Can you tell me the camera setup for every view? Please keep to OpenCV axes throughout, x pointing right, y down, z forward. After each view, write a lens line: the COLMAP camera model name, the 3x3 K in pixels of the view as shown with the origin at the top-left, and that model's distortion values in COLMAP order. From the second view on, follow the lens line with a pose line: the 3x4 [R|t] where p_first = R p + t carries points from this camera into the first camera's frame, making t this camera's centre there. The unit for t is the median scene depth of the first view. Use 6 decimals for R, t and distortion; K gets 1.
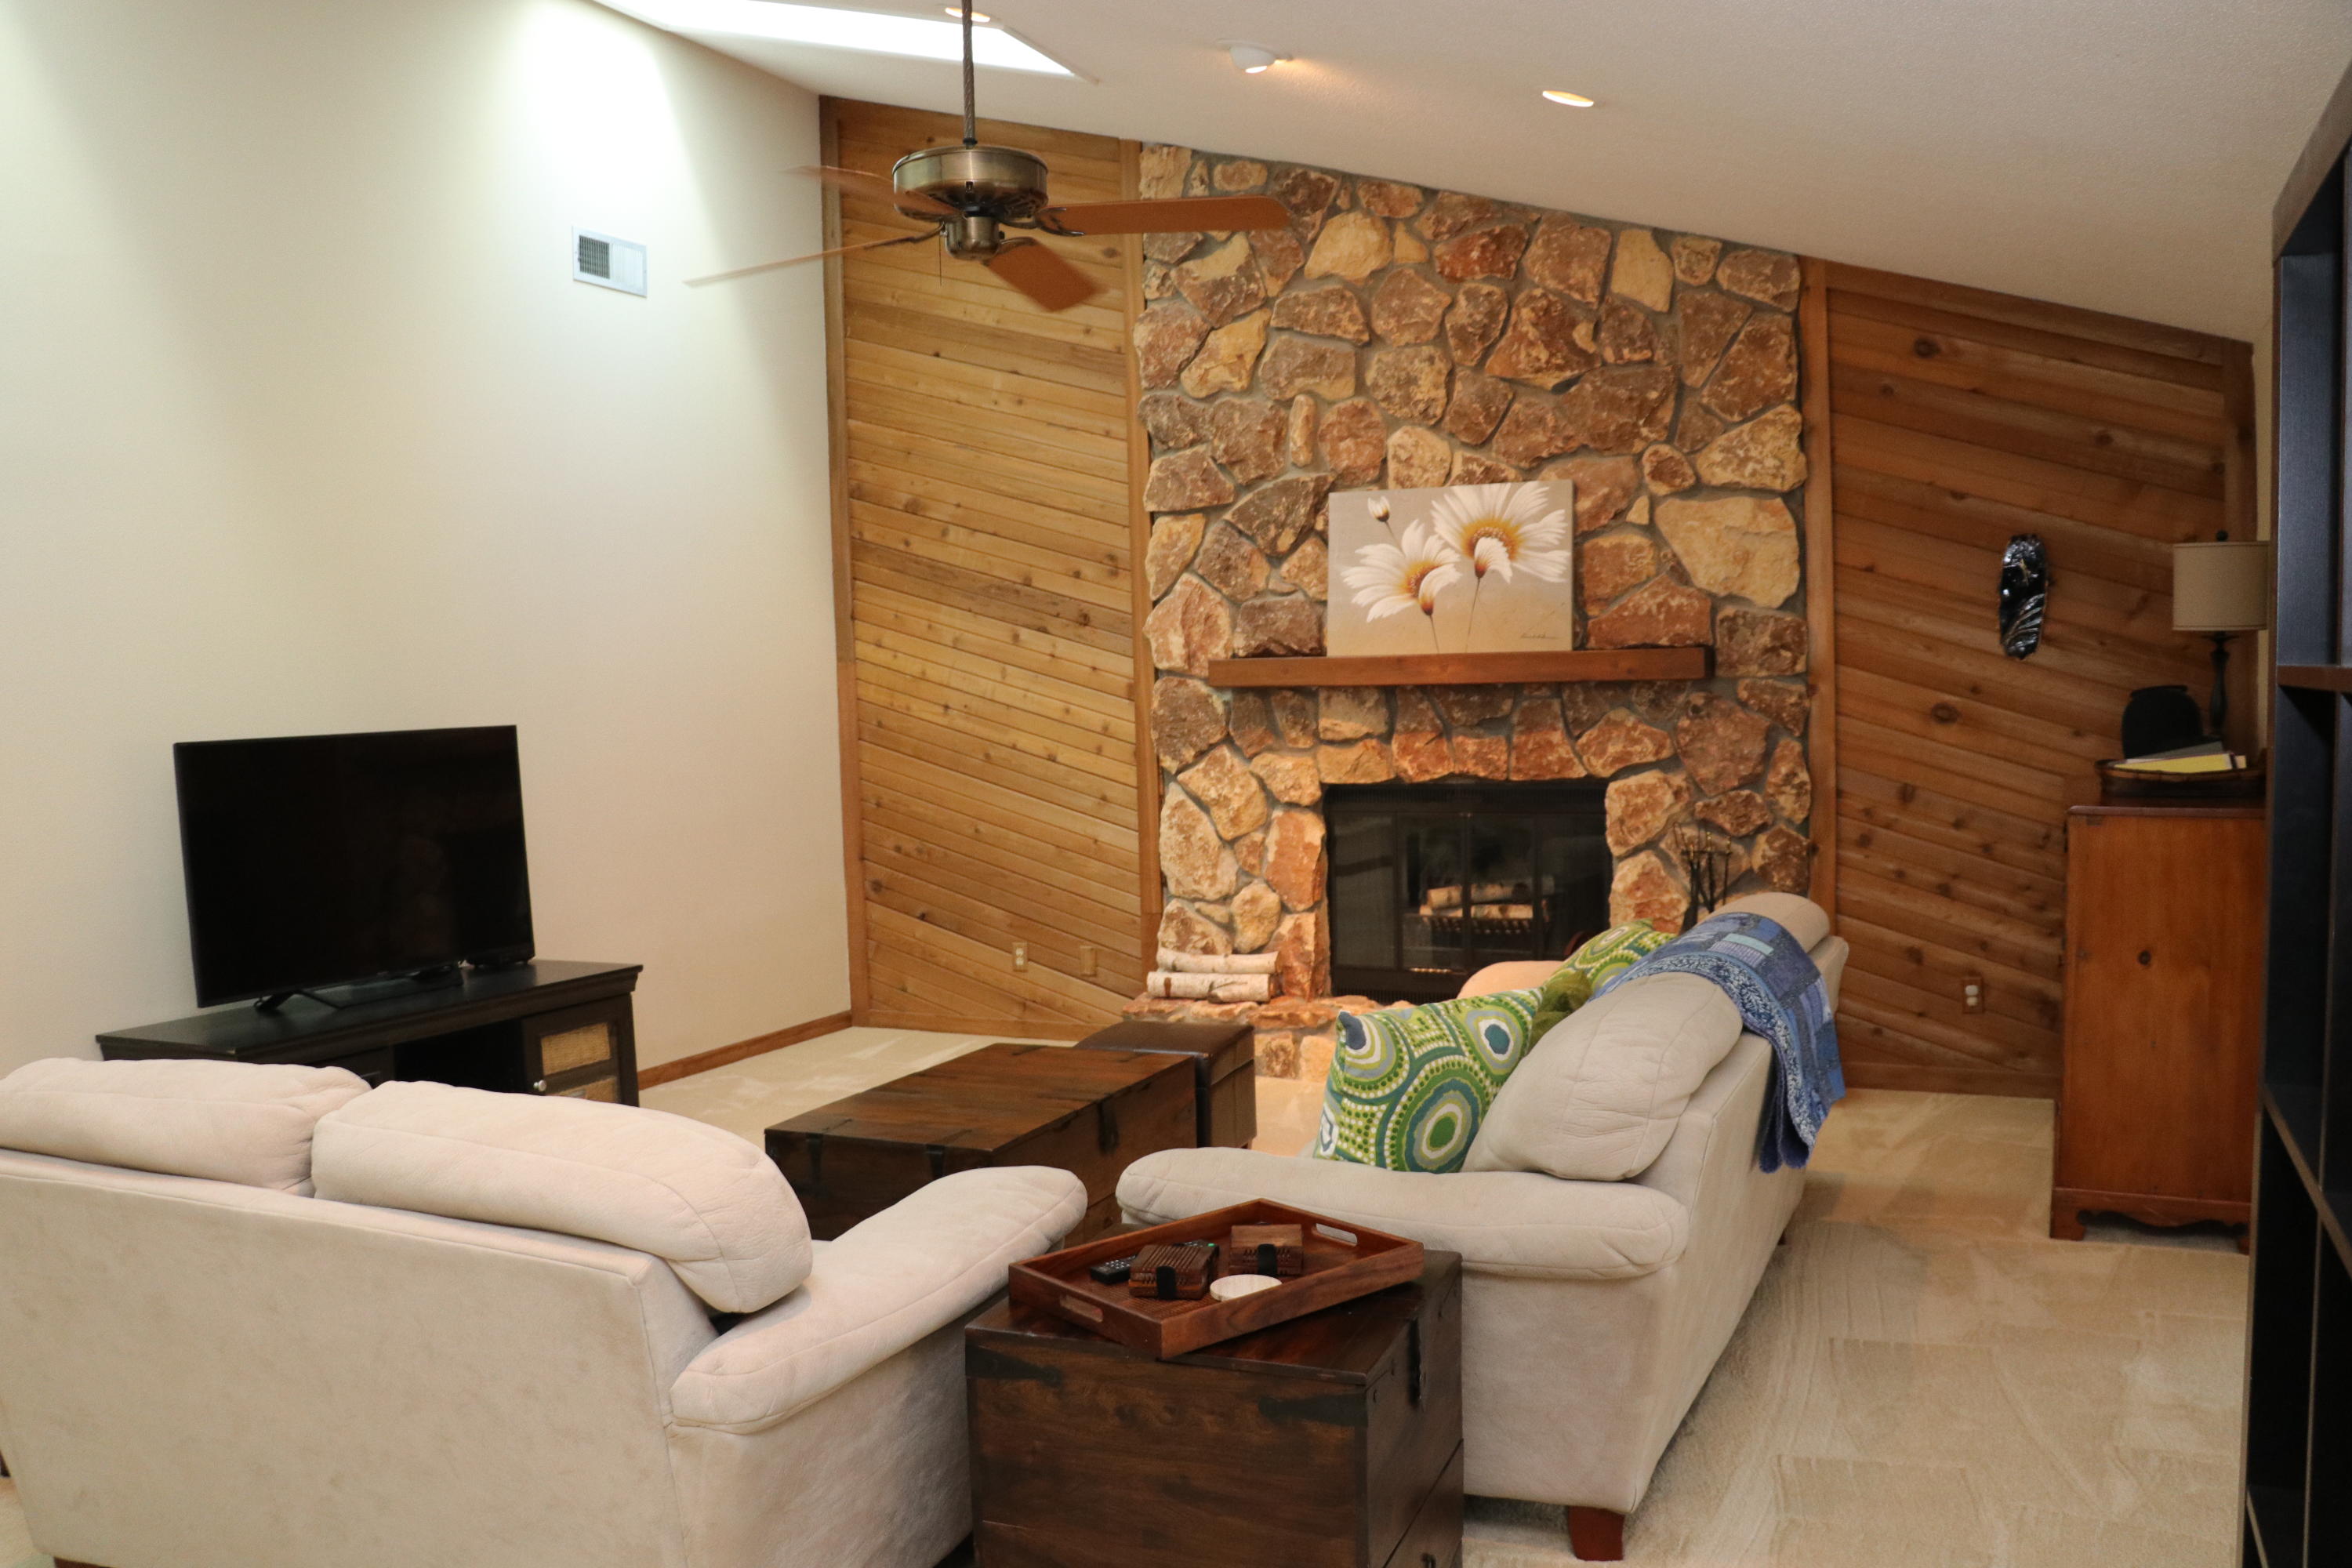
lens RADIAL K [[1905.2, 0, 1155.4], [0, 1905.2, 789.0], [0, 0, 1]] dist [-0.174637, 0.132704]
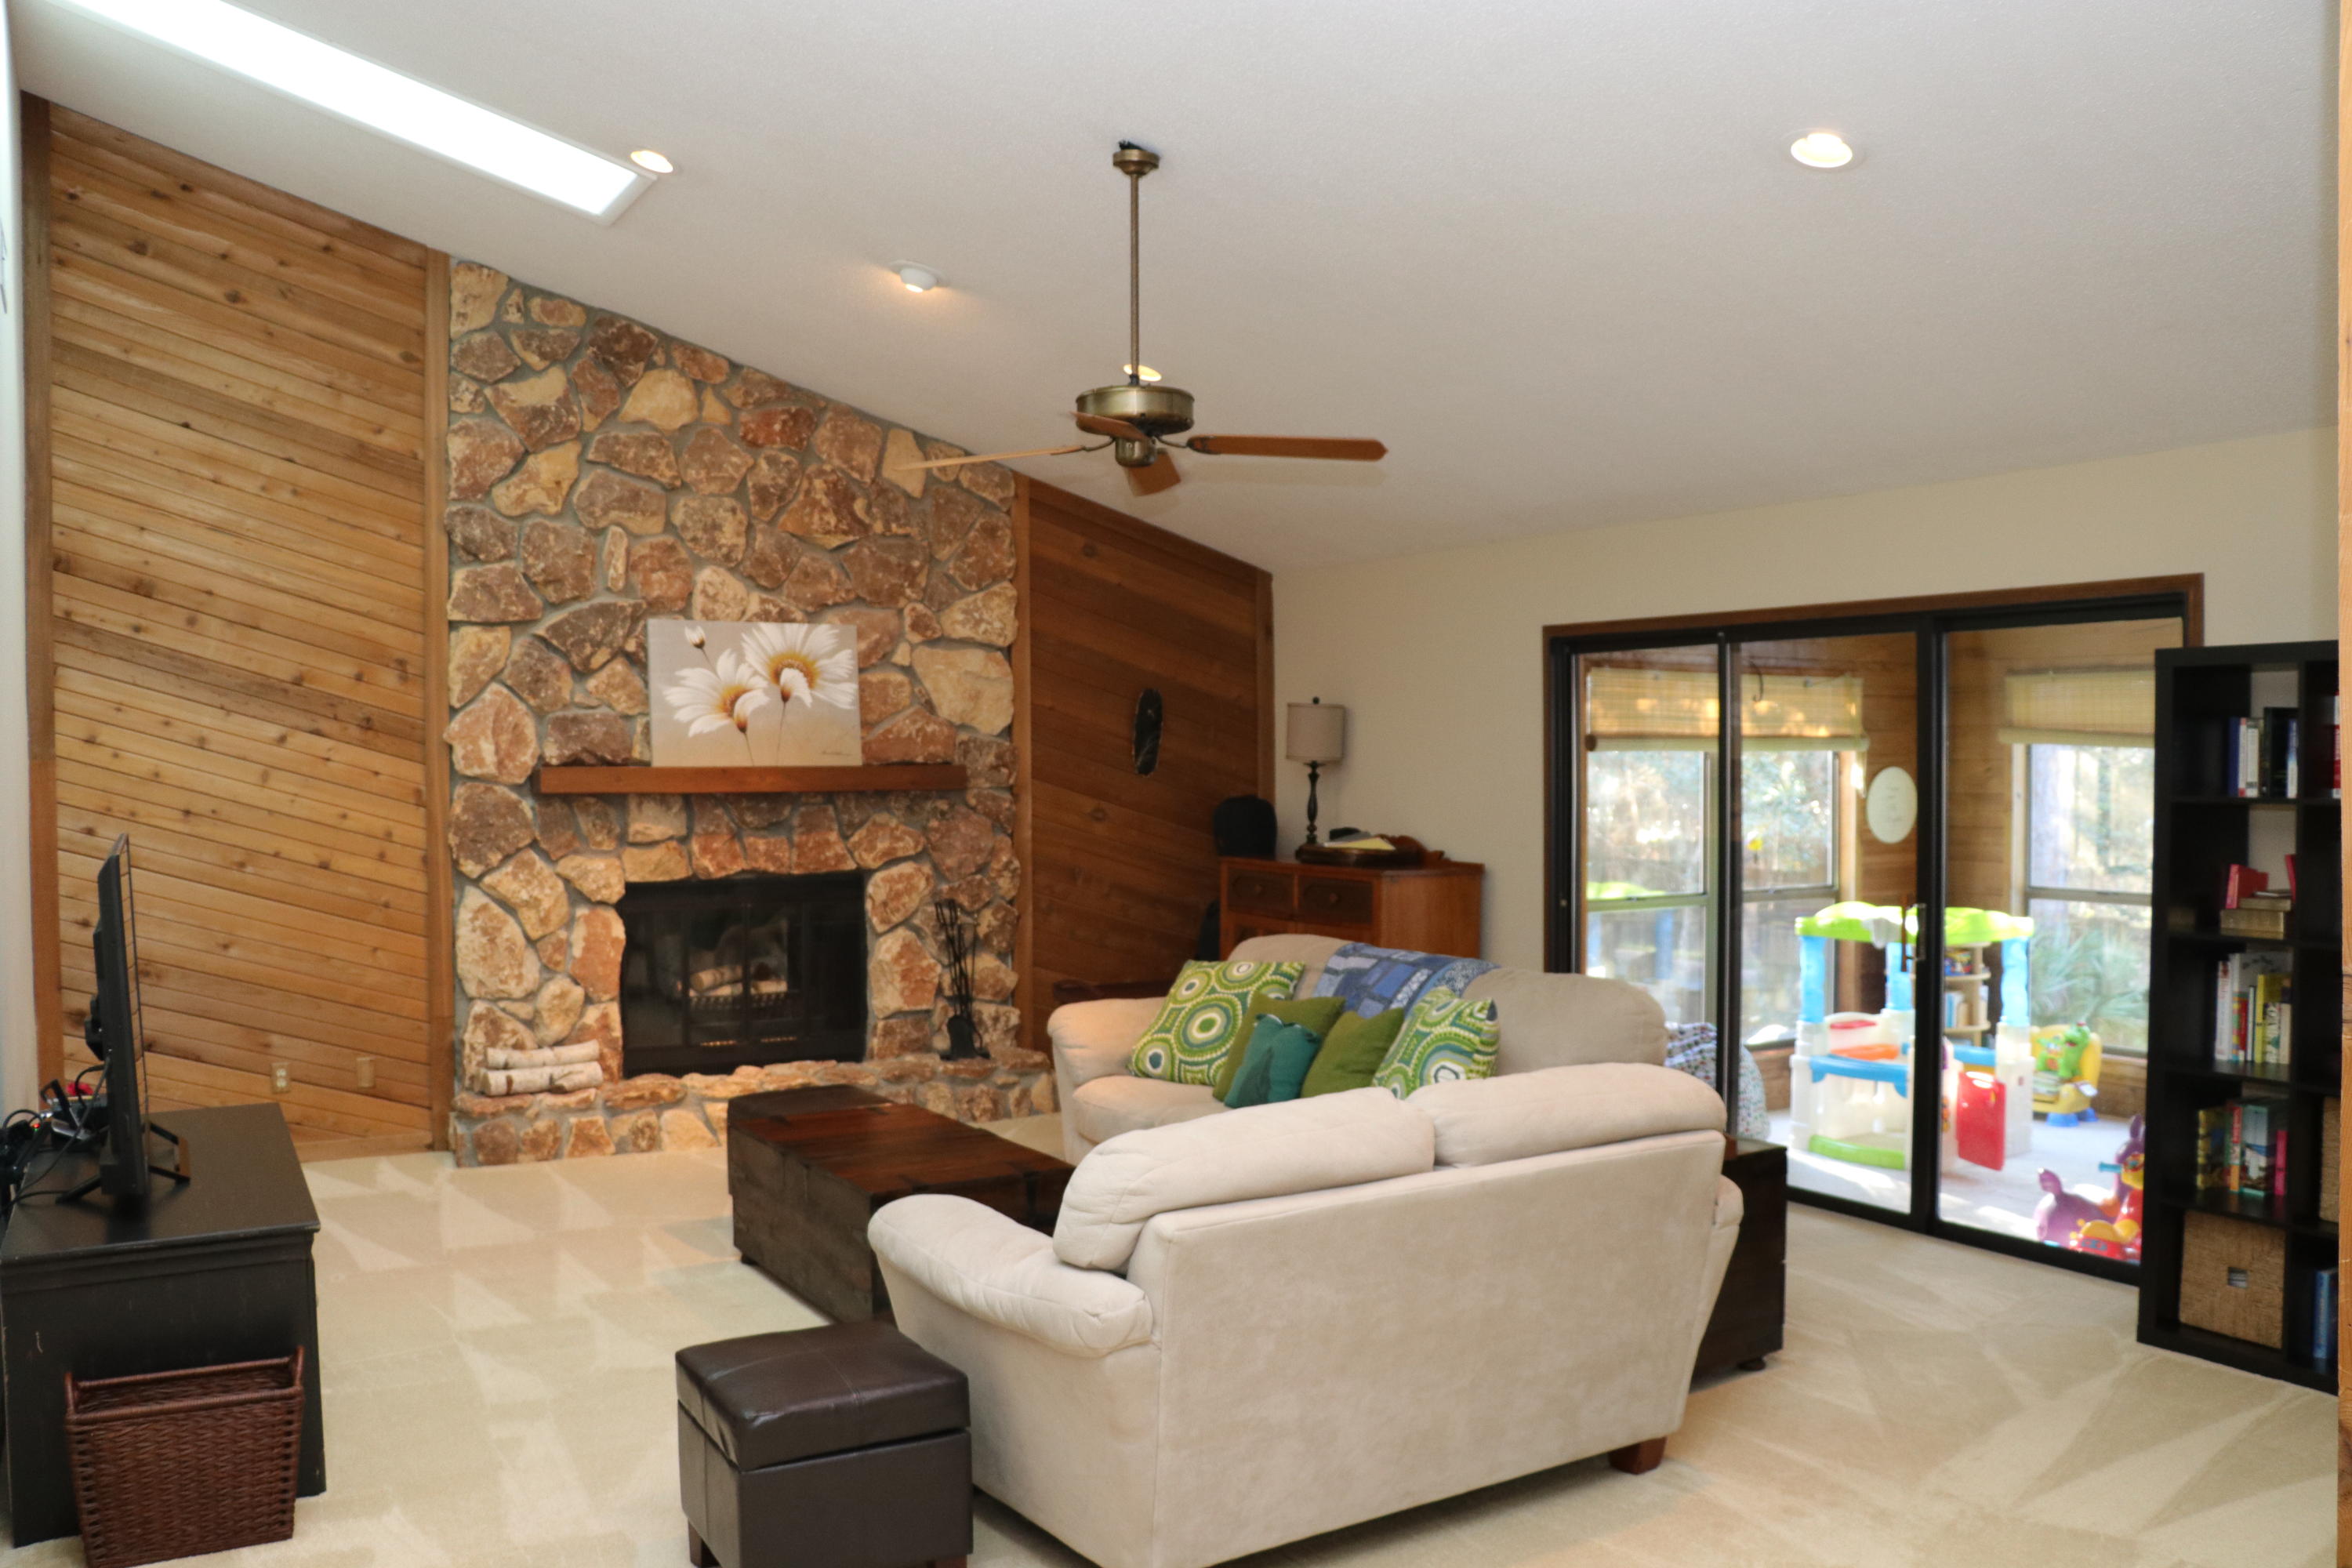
lens RADIAL K [[1905.2, 0, 1155.4], [0, 1905.2, 789.0], [0, 0, 1]] dist [-0.174637, 0.132704]
pose [[0.573934, 0.008461, 0.818858, -0.638091], [0.036946, 0.998661, -0.036215, -0.006232], [-0.818068, 0.051039, 0.572853, 0.133601]]
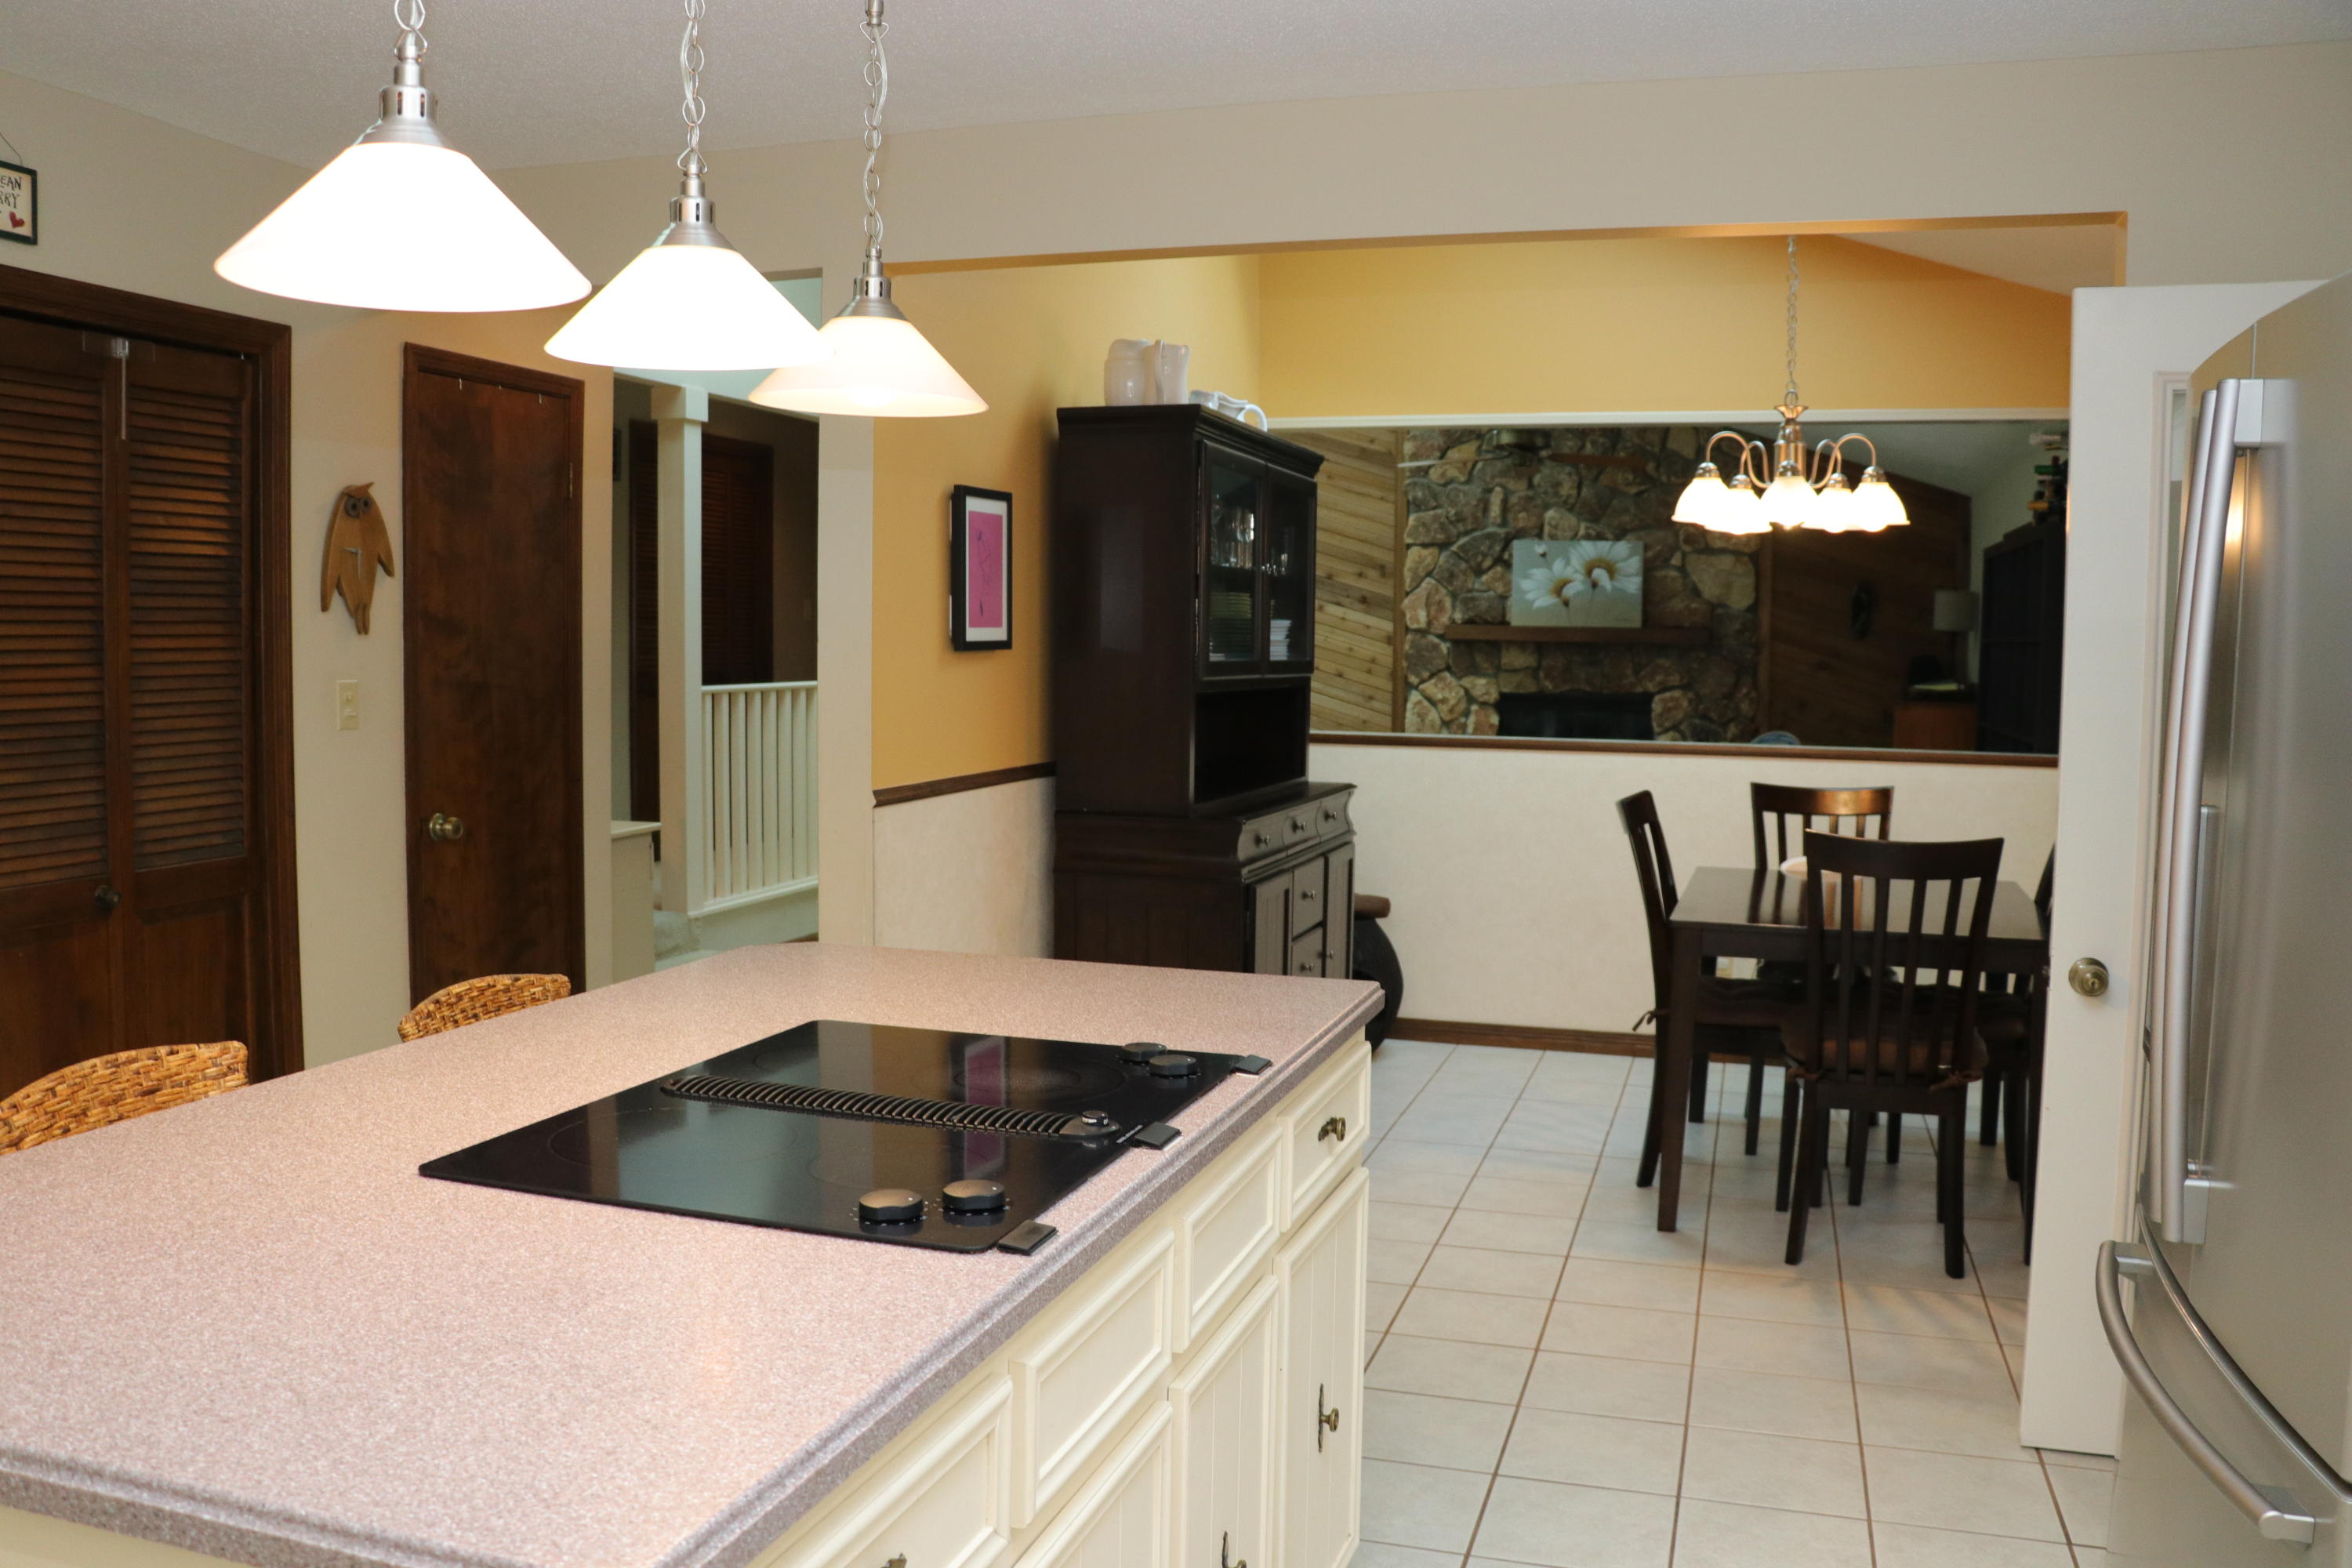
lens RADIAL K [[1905.2, 0, 1155.4], [0, 1905.2, 789.0], [0, 0, 1]] dist [-0.174637, 0.132704]
pose [[0.990434, 0.026616, 0.135398, -0.518656], [-0.029158, 0.999433, 0.016825, 0.073410], [-0.134873, -0.020612, 0.990648, -0.846754]]
